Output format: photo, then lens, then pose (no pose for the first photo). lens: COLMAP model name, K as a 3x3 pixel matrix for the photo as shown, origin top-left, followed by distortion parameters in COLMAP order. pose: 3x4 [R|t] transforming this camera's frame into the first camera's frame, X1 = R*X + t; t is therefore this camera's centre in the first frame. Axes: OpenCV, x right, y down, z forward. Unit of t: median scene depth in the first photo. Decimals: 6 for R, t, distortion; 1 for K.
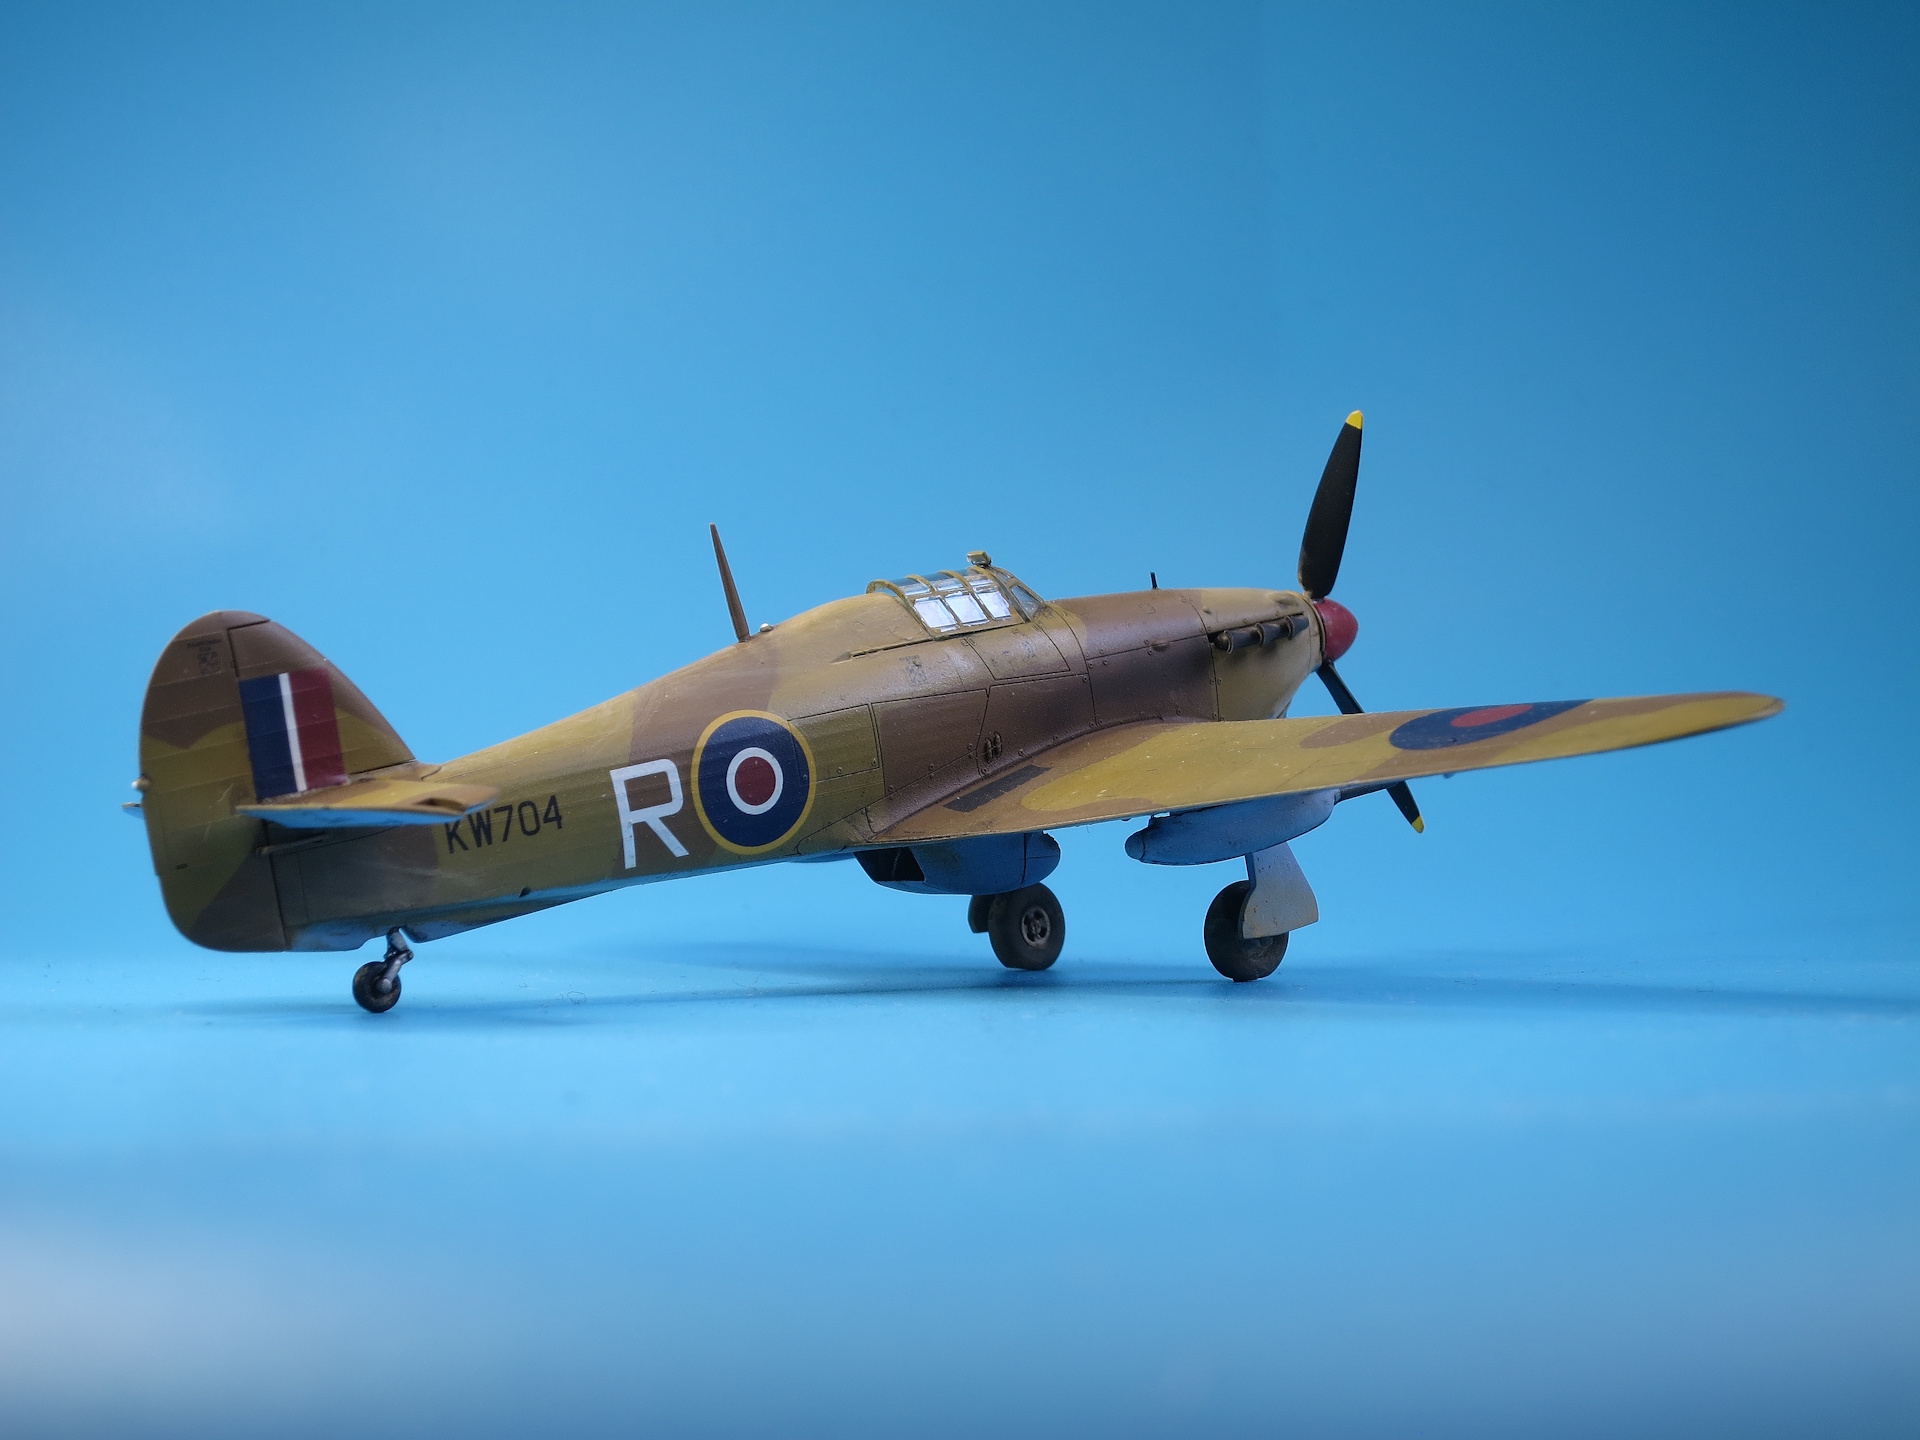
lens RADIAL K [[3791.4, 0, 960.0], [0, 3791.4, 720.0], [0, 0, 1]] dist [-0.199355, -0.073551]
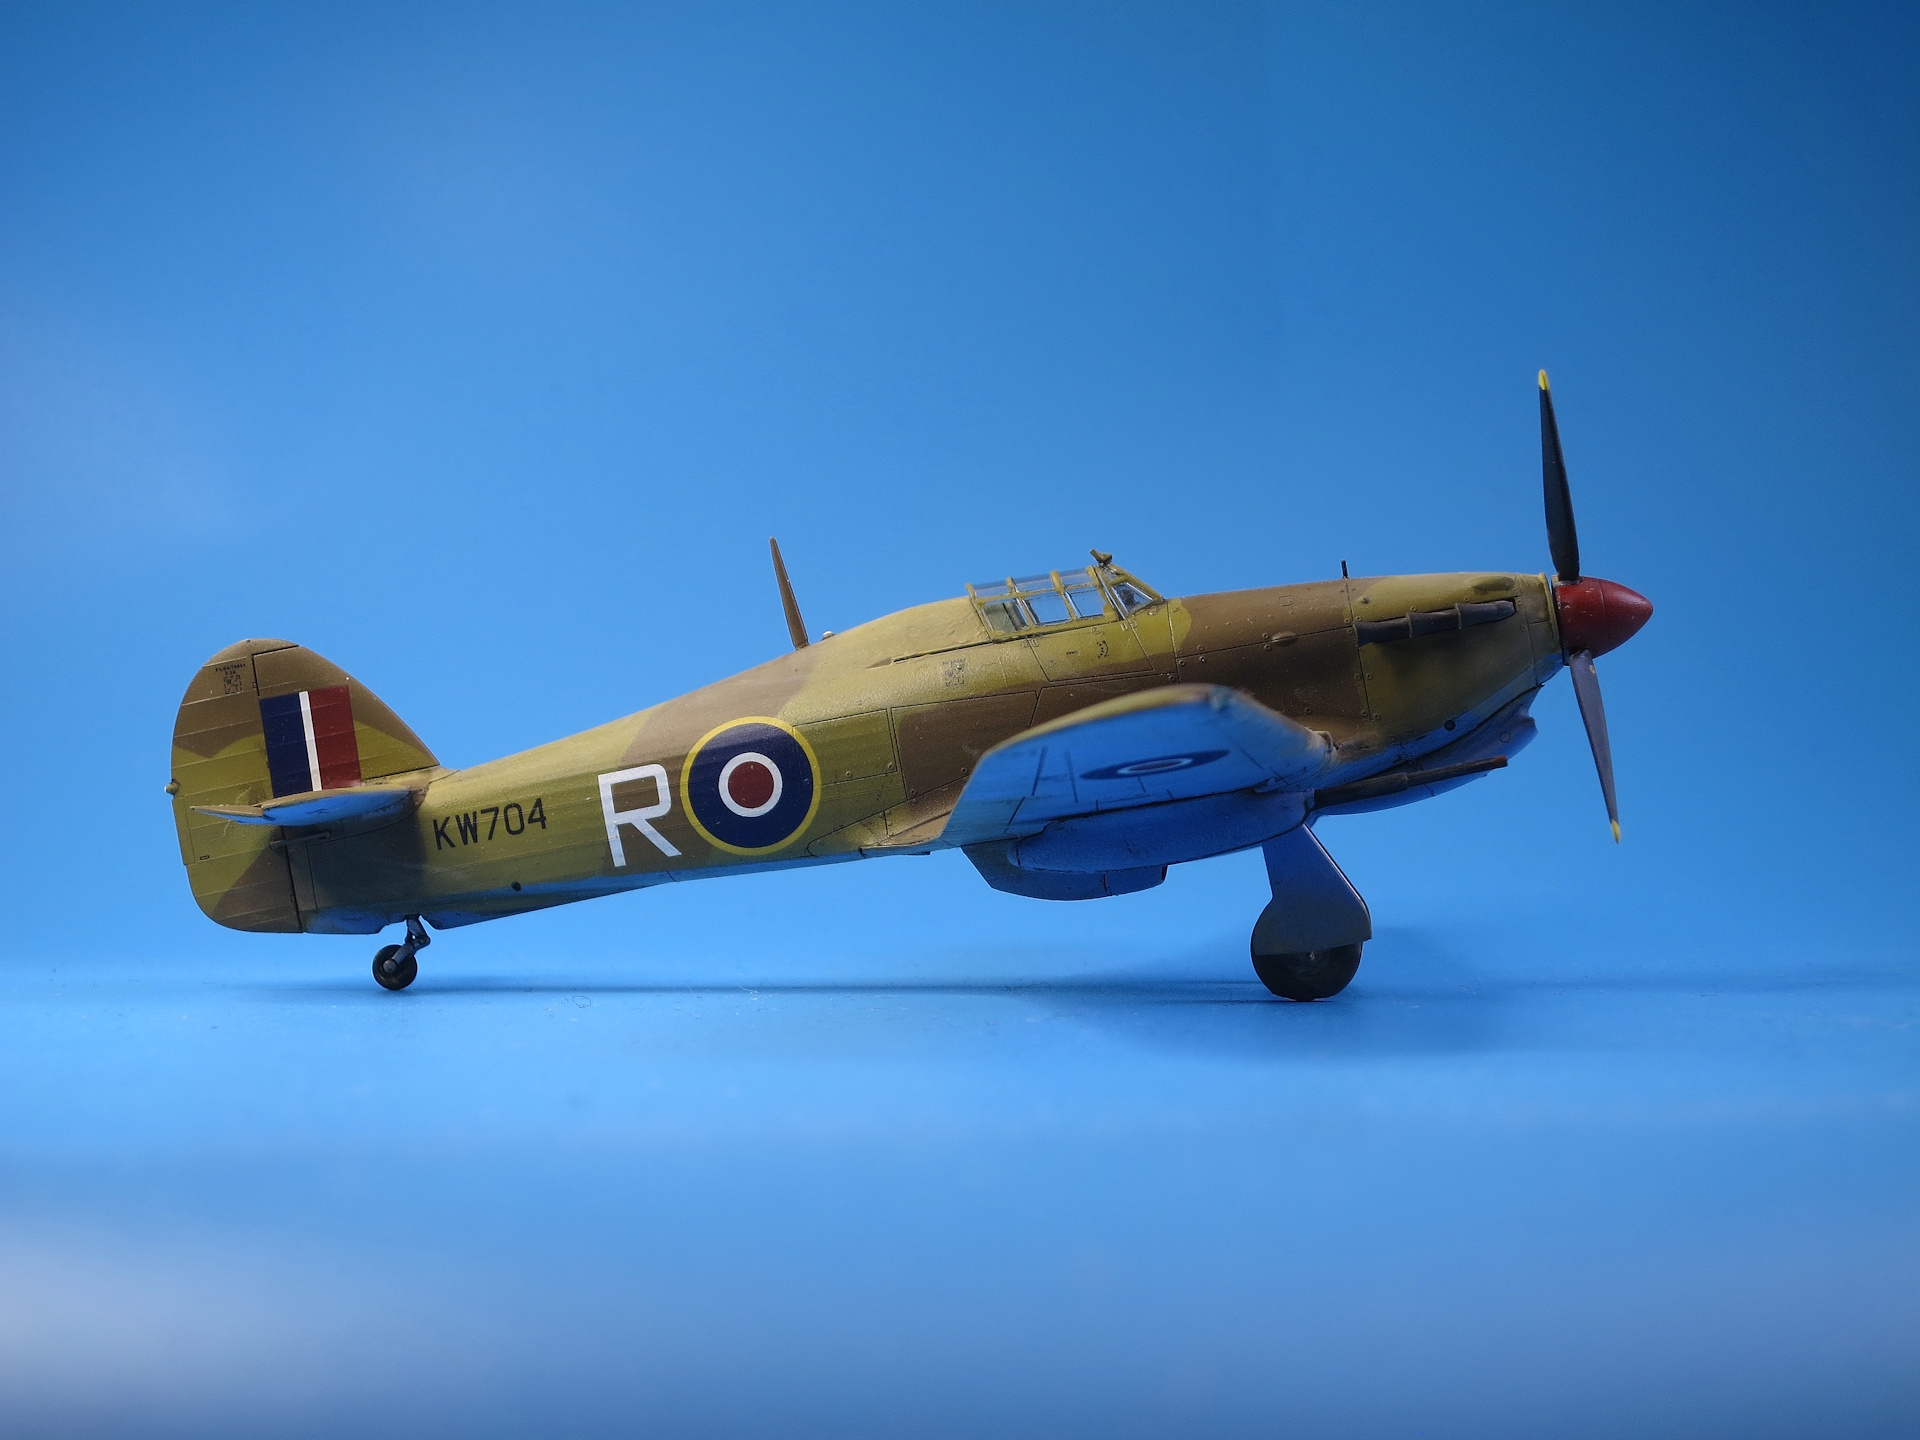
lens RADIAL K [[3791.4, 0, 960.0], [0, 3791.4, 720.0], [0, 0, 1]] dist [-0.199355, -0.073551]
pose [[0.694043, -0.011397, -0.719844, 0.754595], [0.012641, 0.999913, -0.003644, 0.002900], [0.719823, -0.006571, 0.694127, 0.329209]]
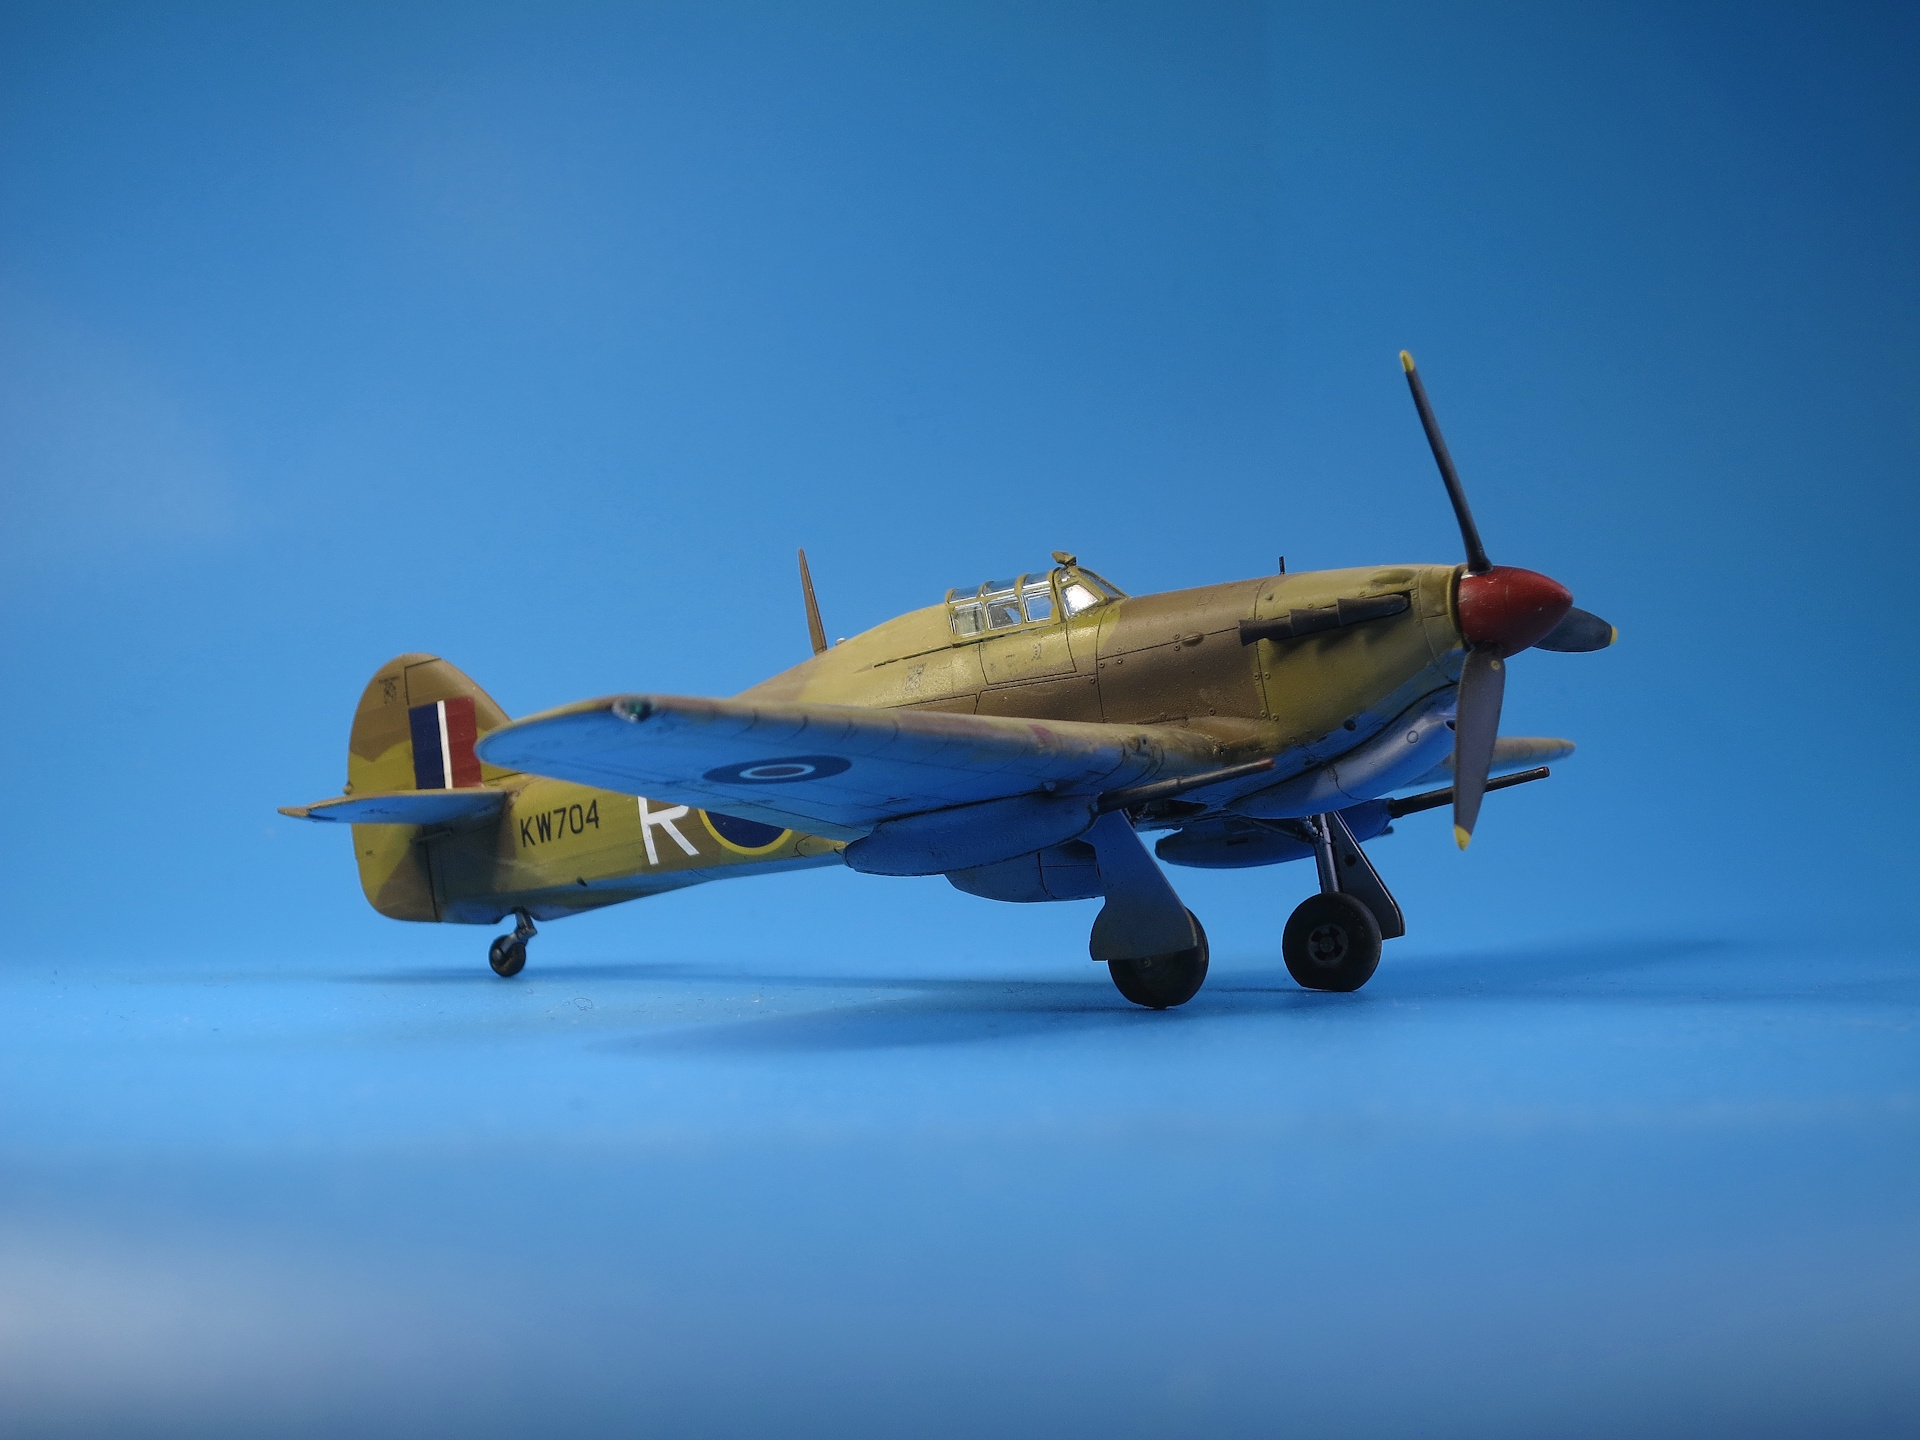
lens RADIAL K [[3791.4, 0, 960.0], [0, 3791.4, 720.0], [0, 0, 1]] dist [-0.199355, -0.073551]
pose [[0.289523, -0.012445, -0.957090, 1.028077], [0.019384, 0.999787, -0.007136, 0.005966], [0.956975, -0.016486, 0.289702, 0.765495]]
